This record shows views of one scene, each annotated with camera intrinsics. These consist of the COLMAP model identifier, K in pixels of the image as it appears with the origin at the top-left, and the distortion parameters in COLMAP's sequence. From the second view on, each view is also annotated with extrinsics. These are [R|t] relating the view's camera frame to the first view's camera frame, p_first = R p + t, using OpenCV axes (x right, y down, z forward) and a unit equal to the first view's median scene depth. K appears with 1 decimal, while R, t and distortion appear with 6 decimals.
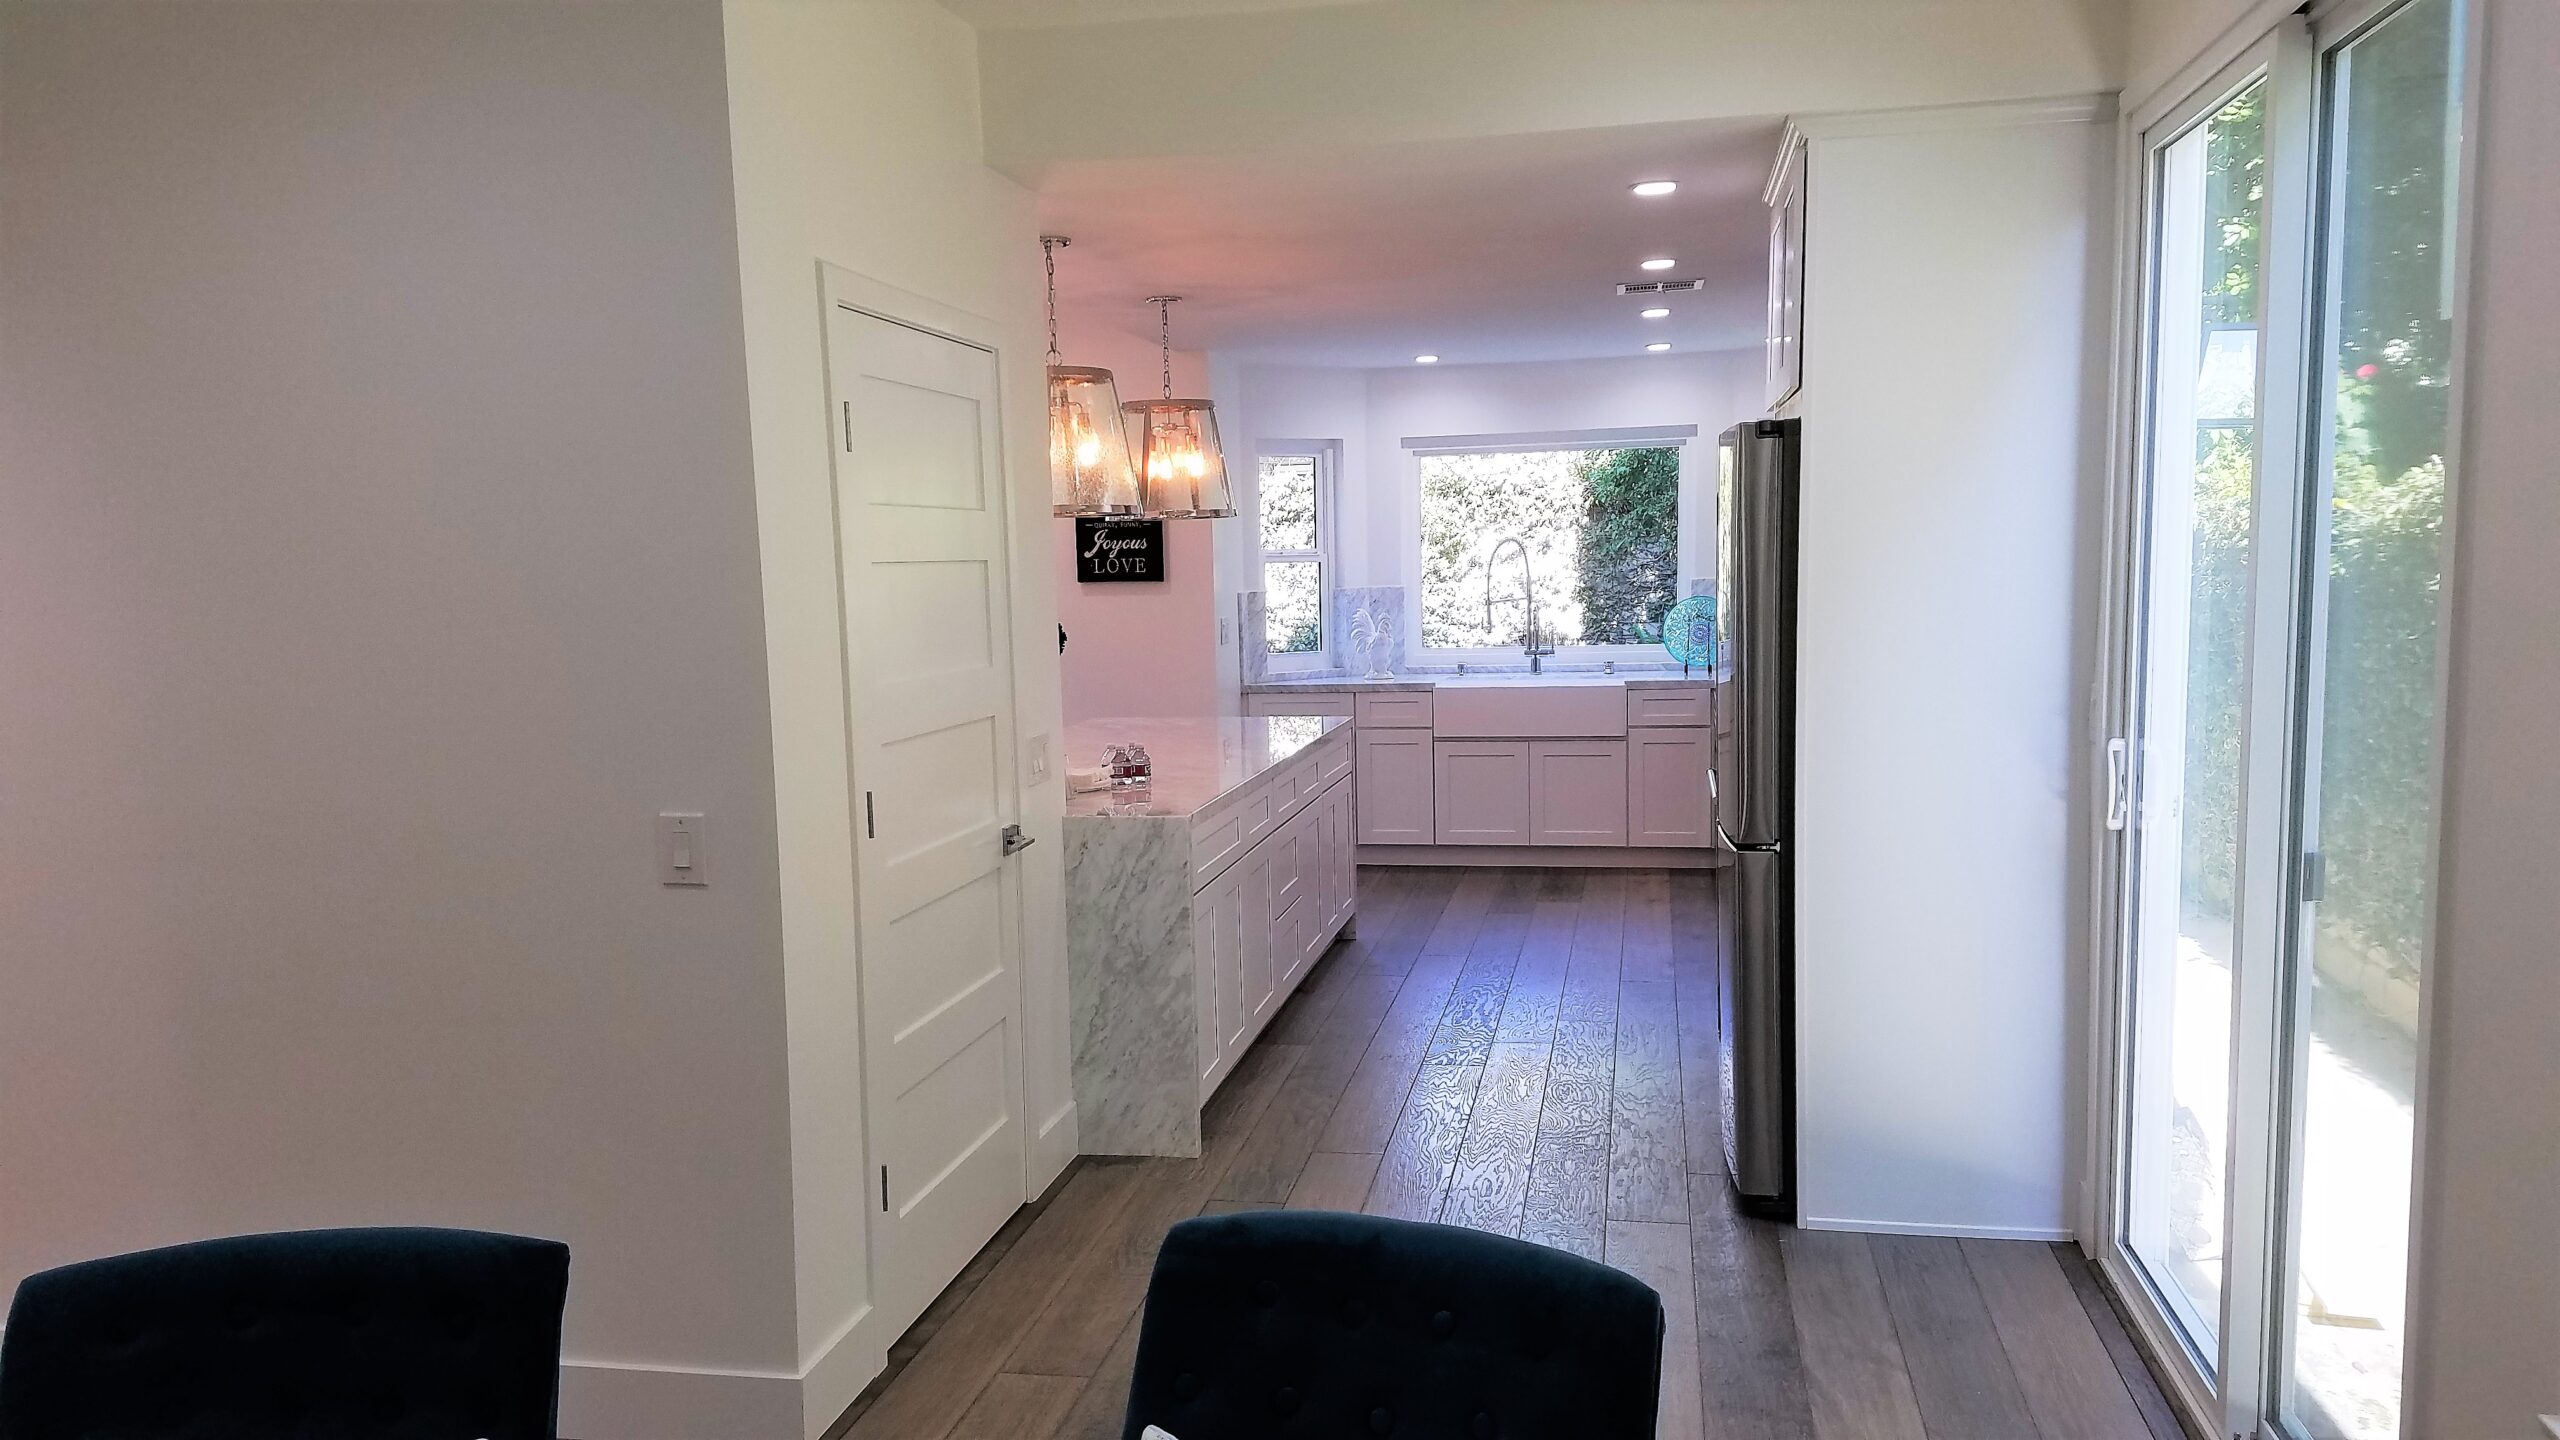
lens RADIAL K [[1910.3, 0, 1253.3], [0, 1910.3, 798.1], [0, 0, 1]] dist [0.255351, -0.461892]
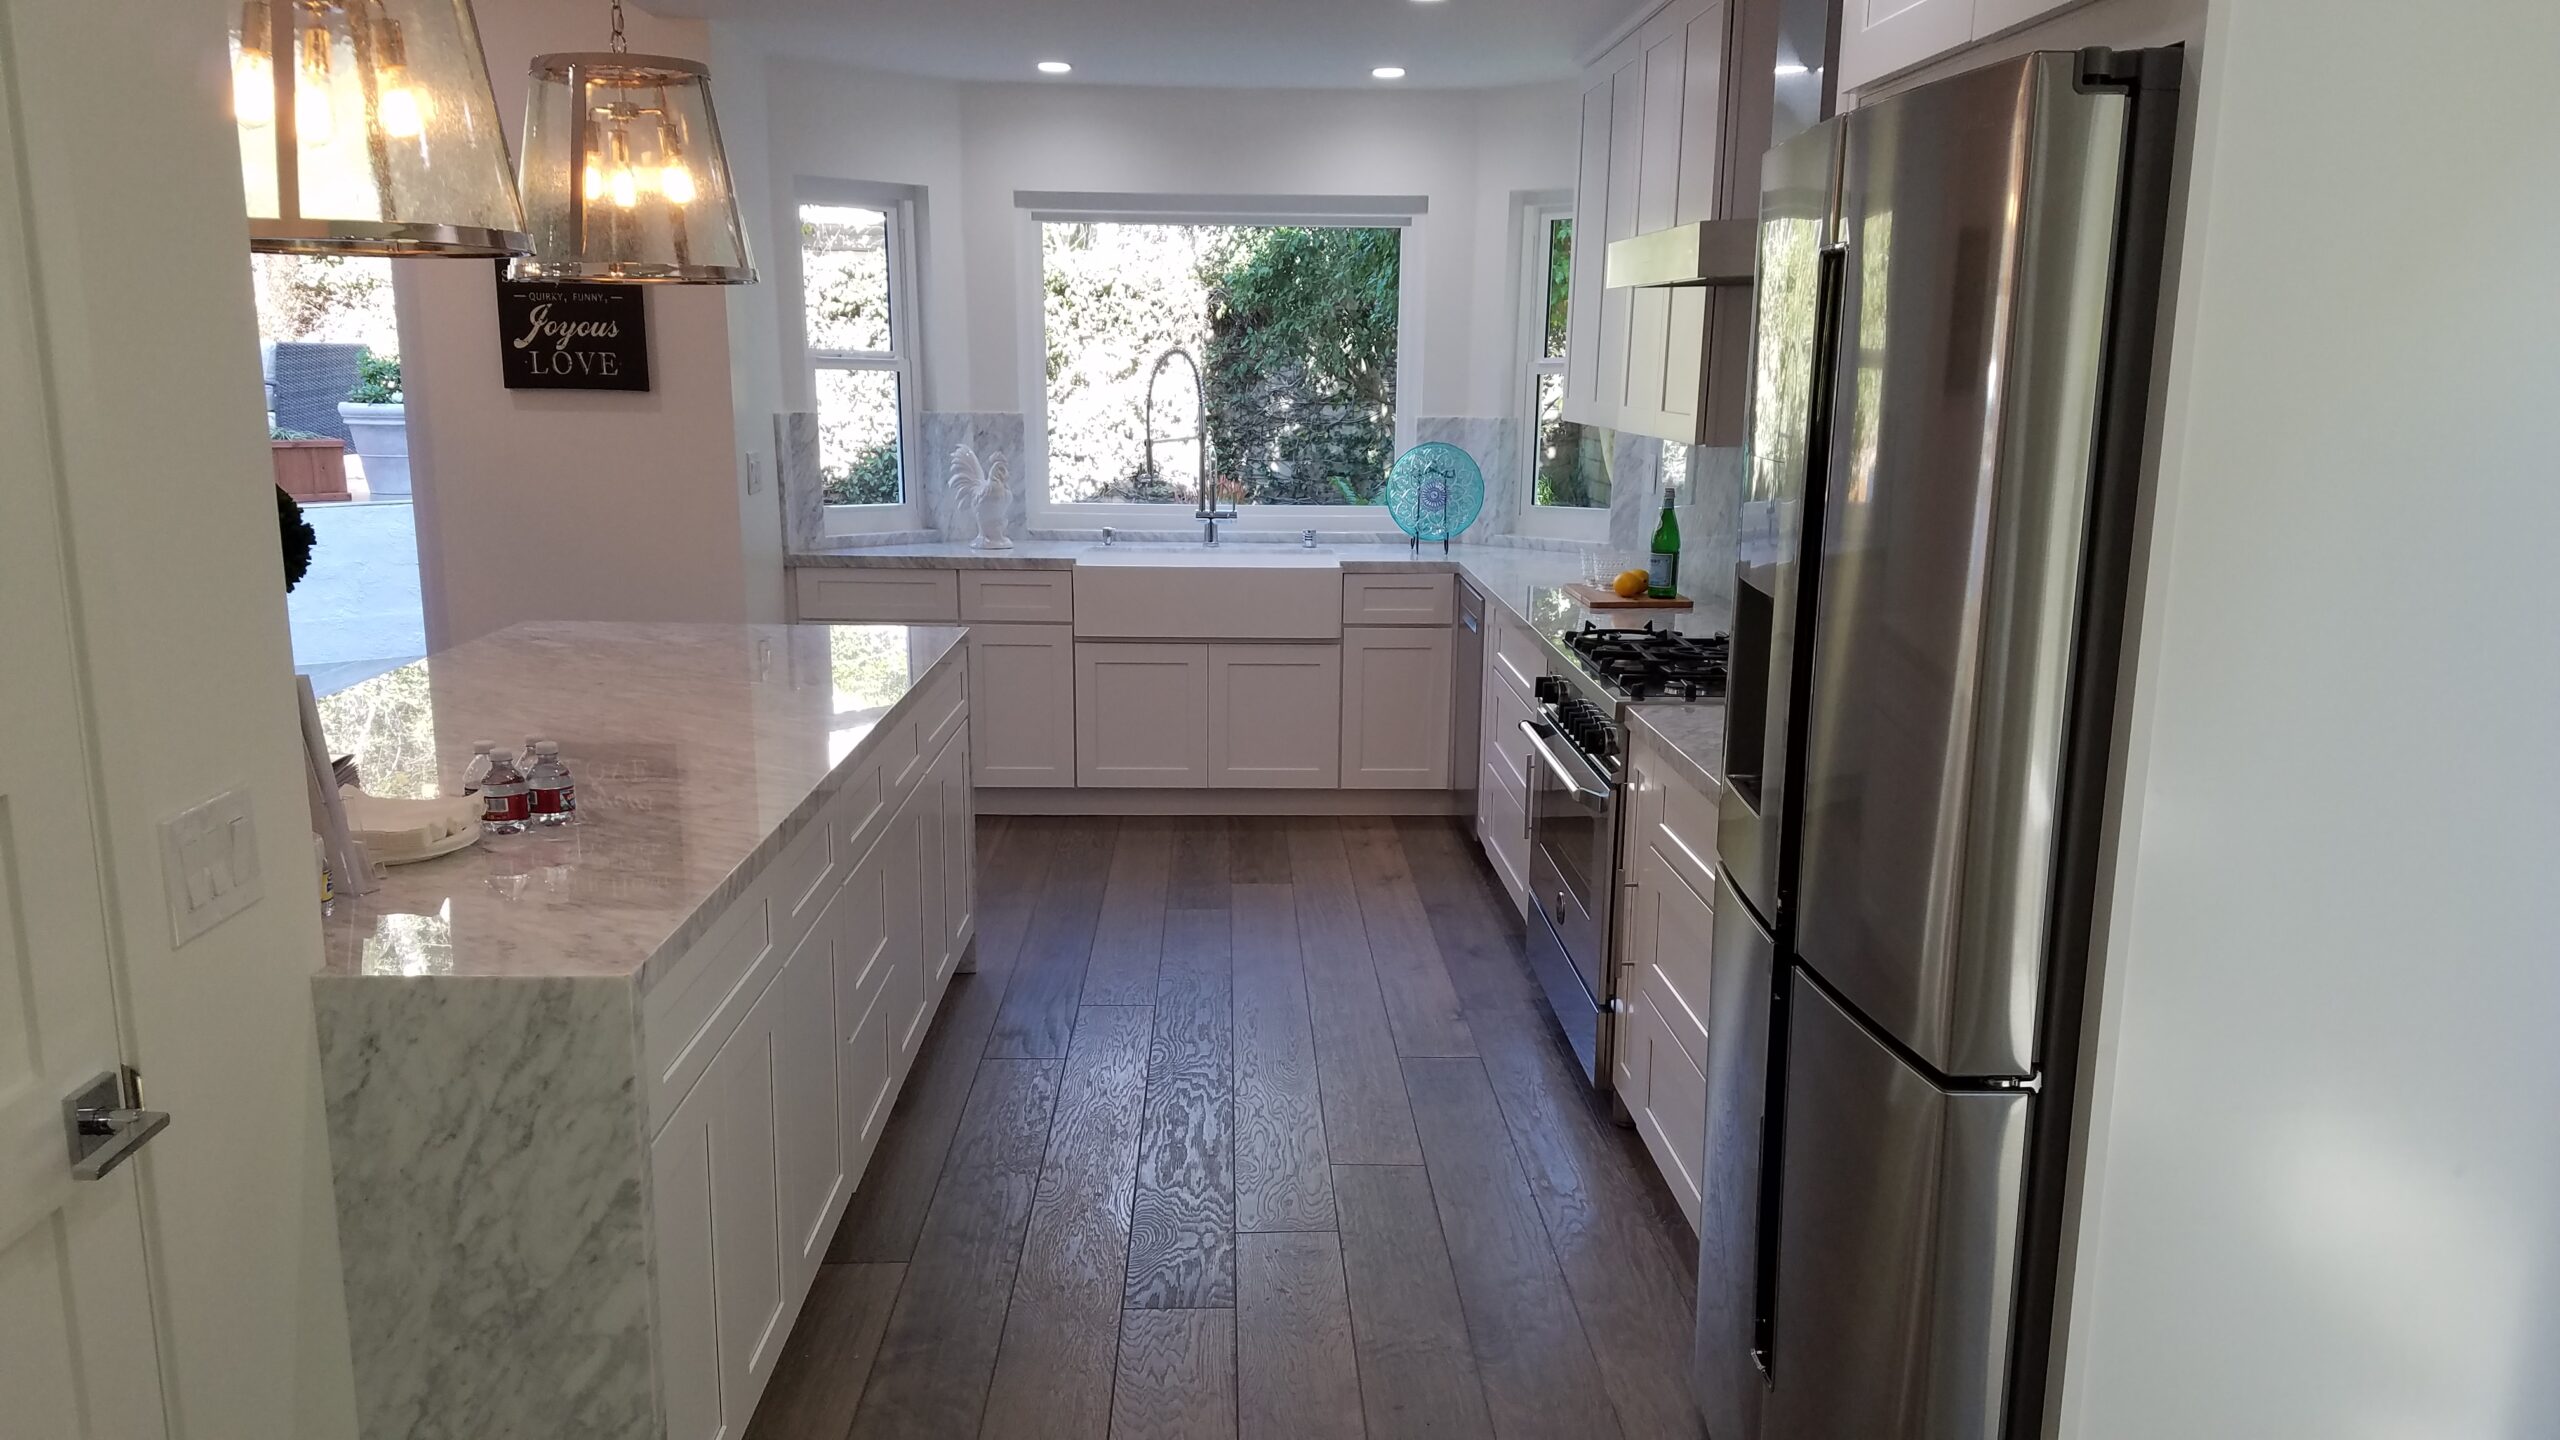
lens RADIAL K [[1910.3, 0, 1253.3], [0, 1910.3, 798.1], [0, 0, 1]] dist [0.255351, -0.461892]
pose [[0.975361, -0.018201, 0.219862, 0.002976], [-0.002077, 0.995789, 0.091651, -0.037409], [-0.220604, -0.089849, 0.971216, 0.300755]]
